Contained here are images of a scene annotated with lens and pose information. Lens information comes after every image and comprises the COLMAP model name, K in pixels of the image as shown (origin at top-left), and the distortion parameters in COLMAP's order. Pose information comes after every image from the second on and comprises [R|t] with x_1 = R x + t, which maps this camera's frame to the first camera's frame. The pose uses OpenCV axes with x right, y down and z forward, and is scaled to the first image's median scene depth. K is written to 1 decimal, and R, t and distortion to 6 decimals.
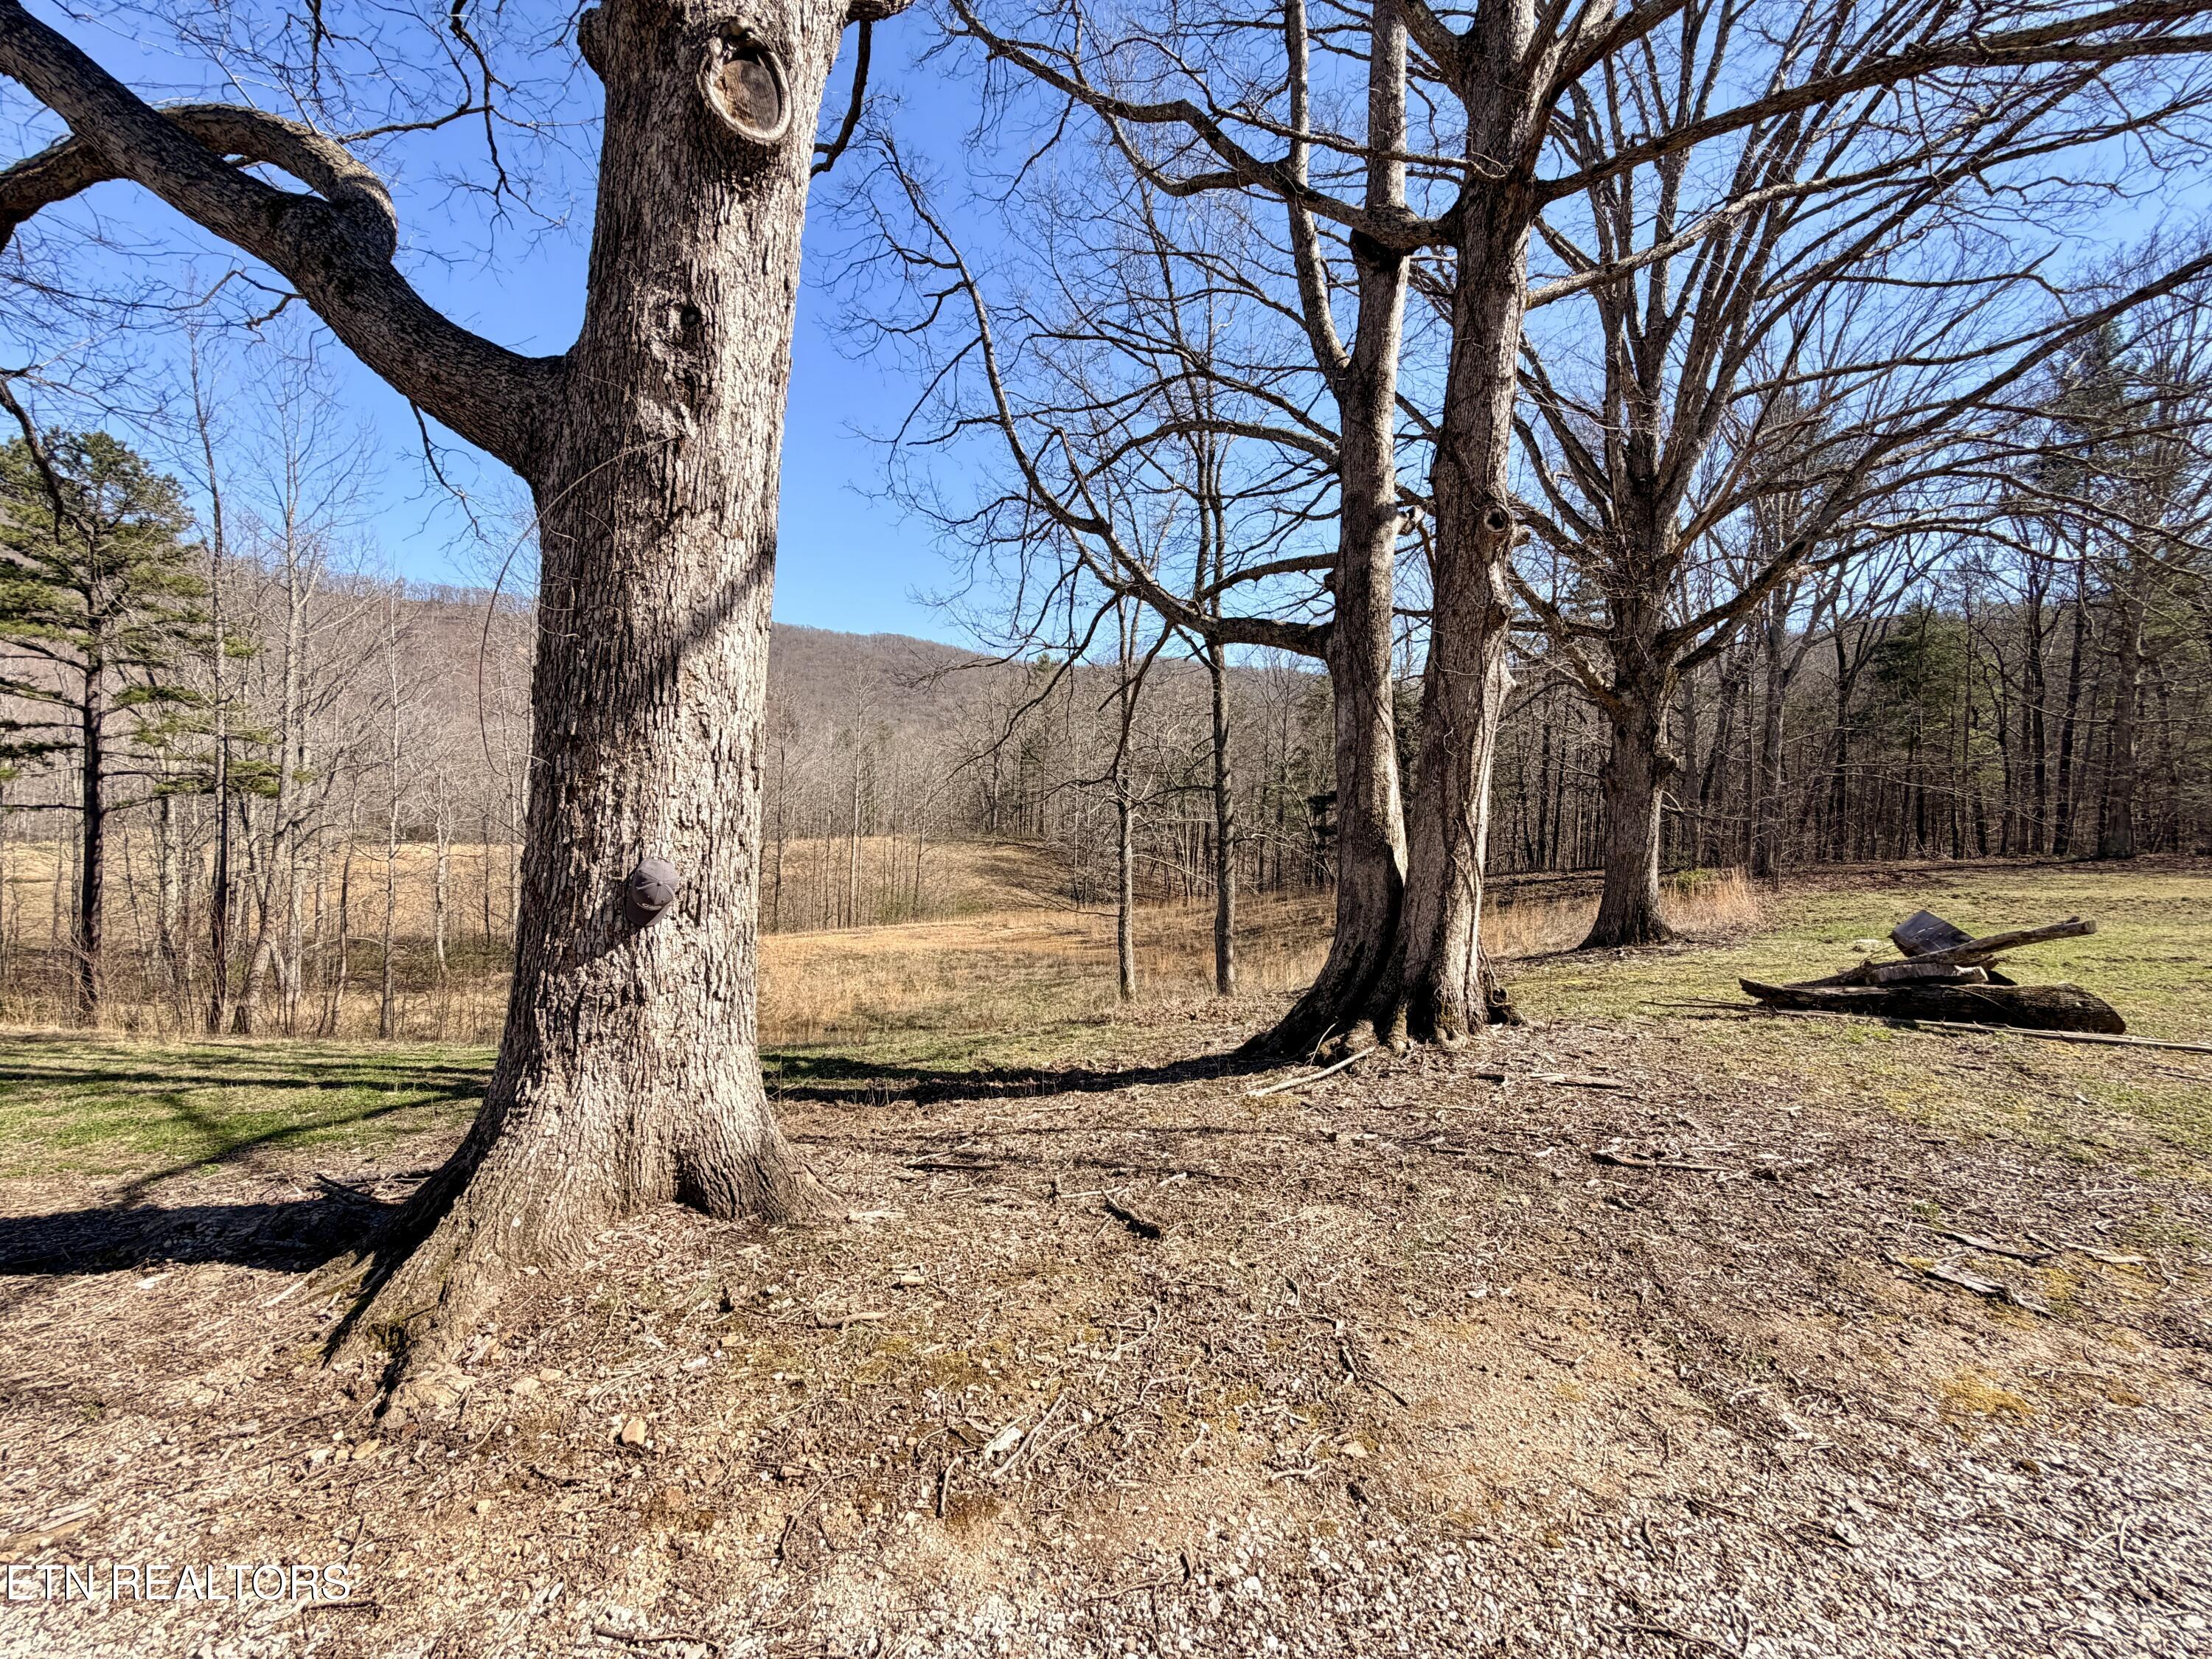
lens RADIAL K [[887.6, 0, 1106.0], [0, 887.6, 829.5], [0, 0, 1]] dist [0.001693, -0.000395]
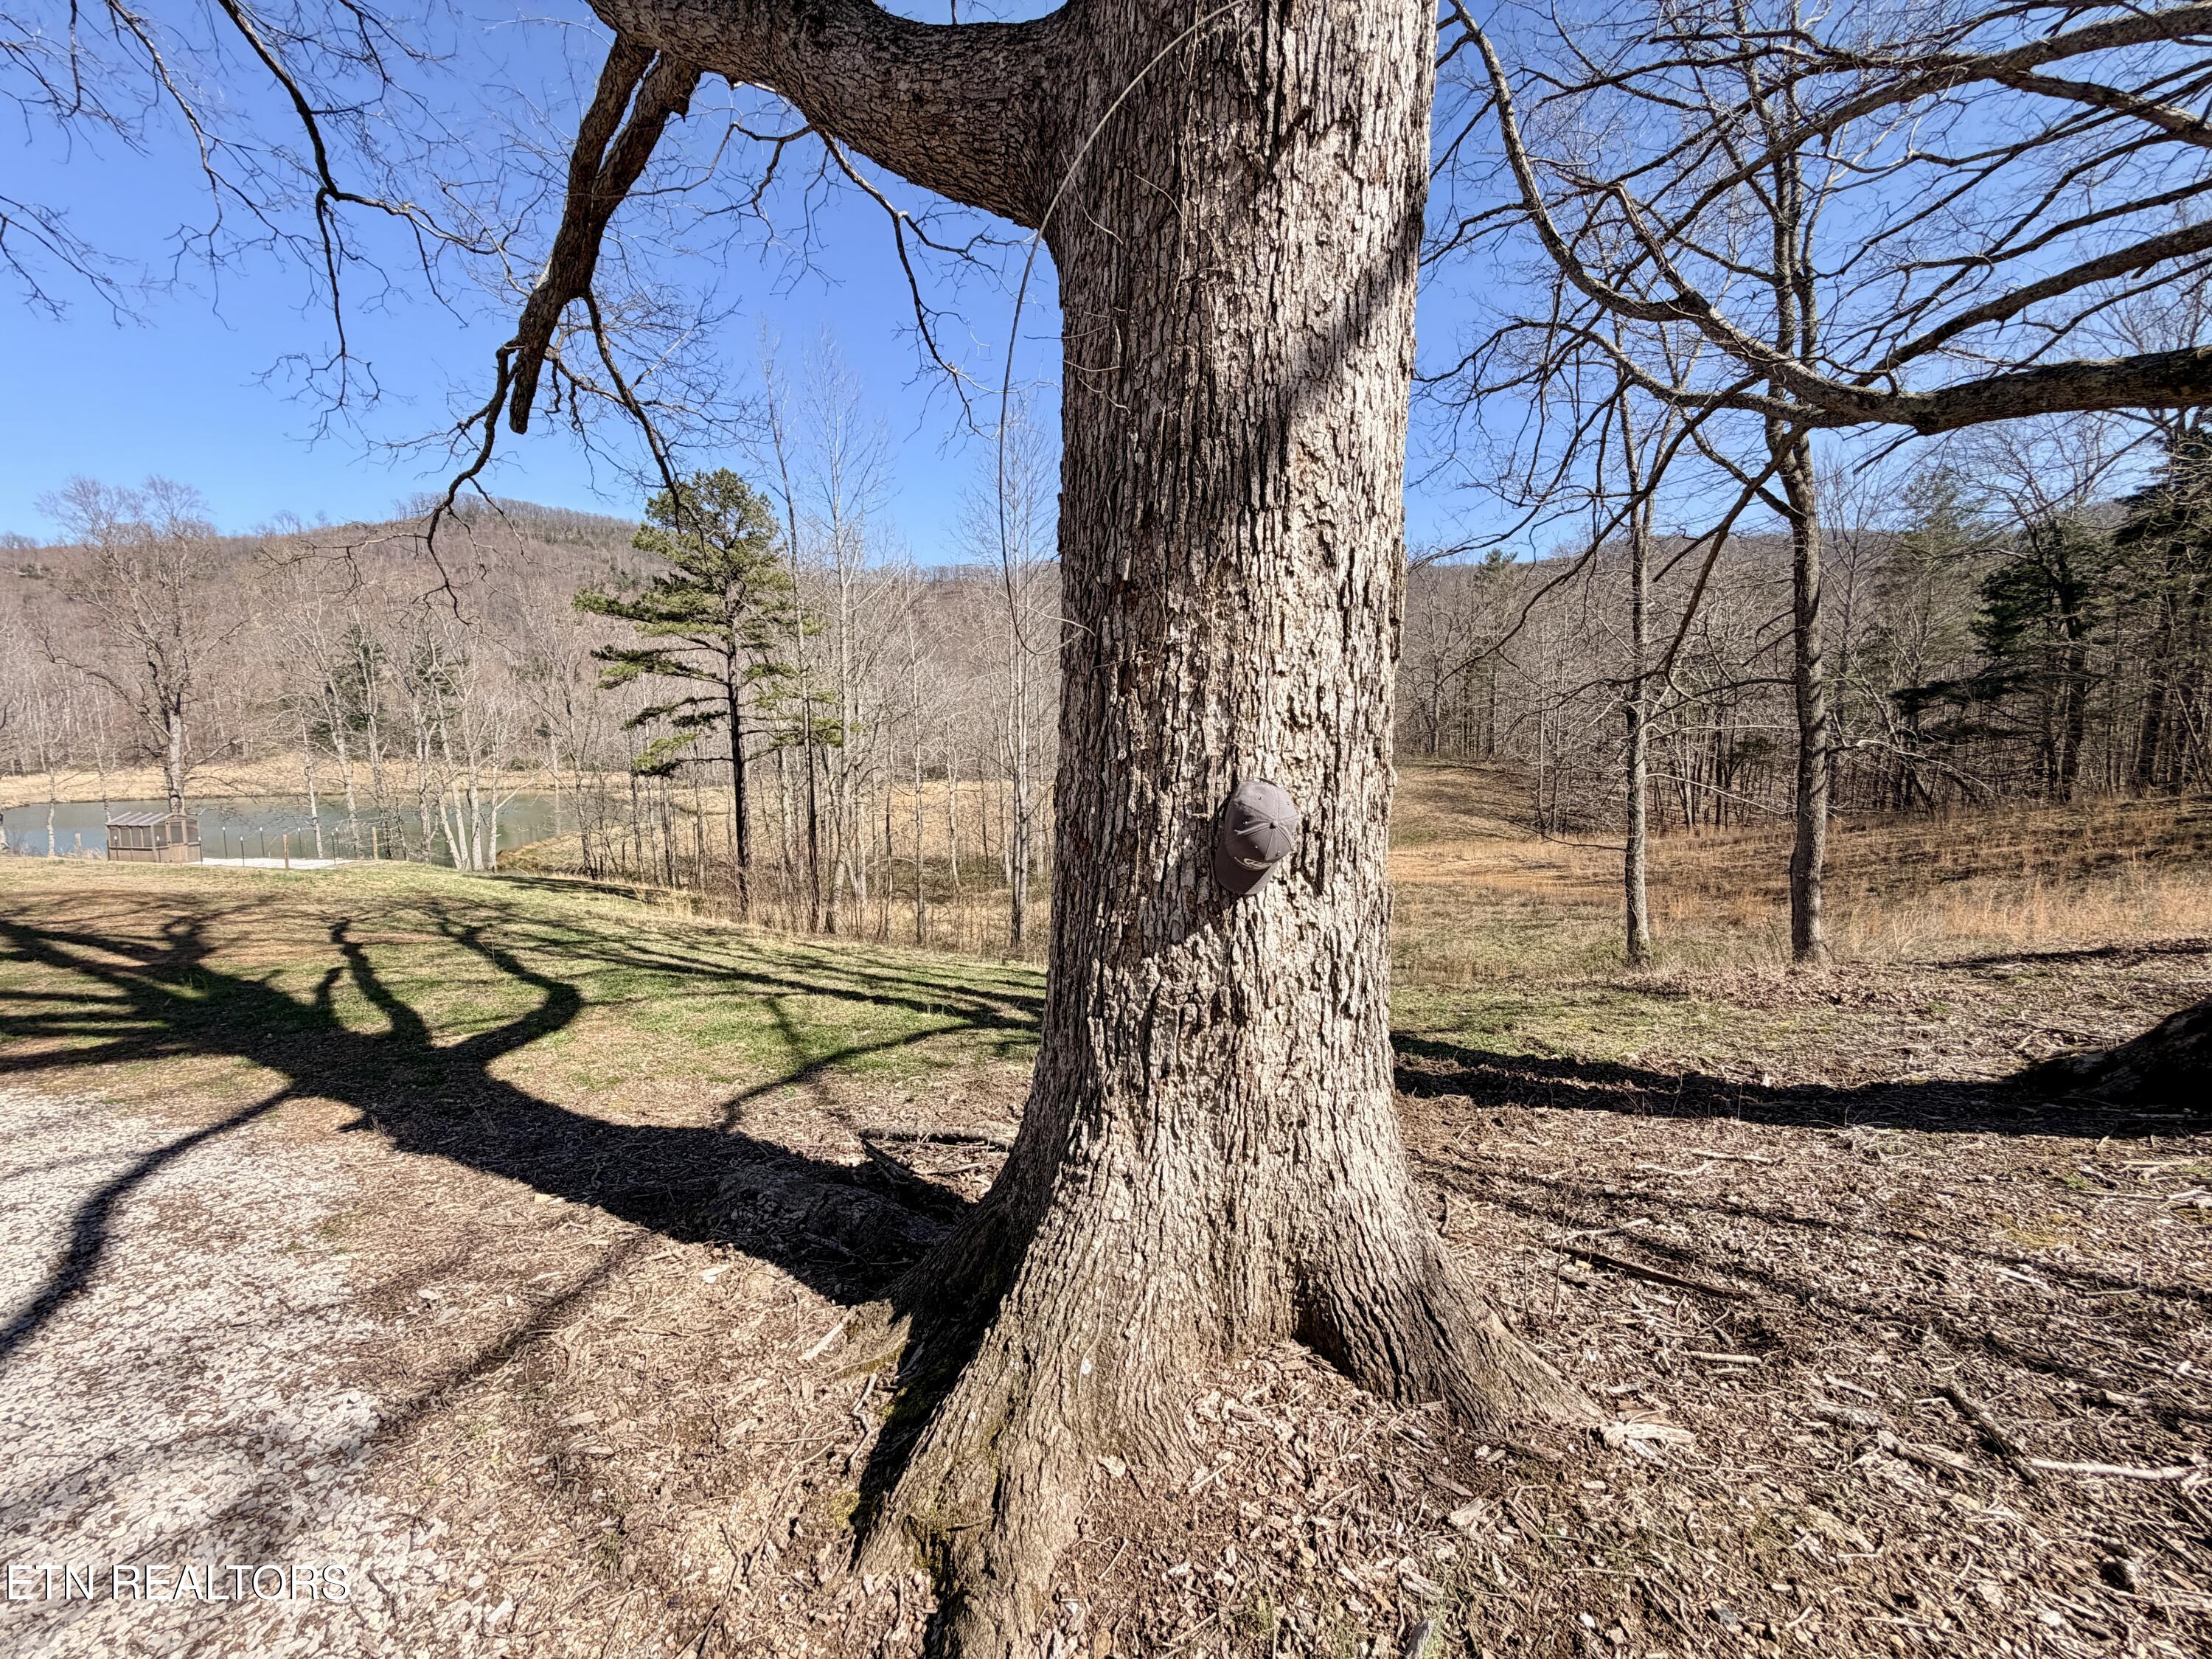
lens RADIAL K [[887.6, 0, 1106.0], [0, 887.6, 829.5], [0, 0, 1]] dist [0.001693, -0.000395]
pose [[0.891634, 0.002141, -0.452751, -0.319589], [0.034805, 0.996705, 0.073258, 0.017539], [0.451416, -0.081078, 0.888622, 0.417362]]
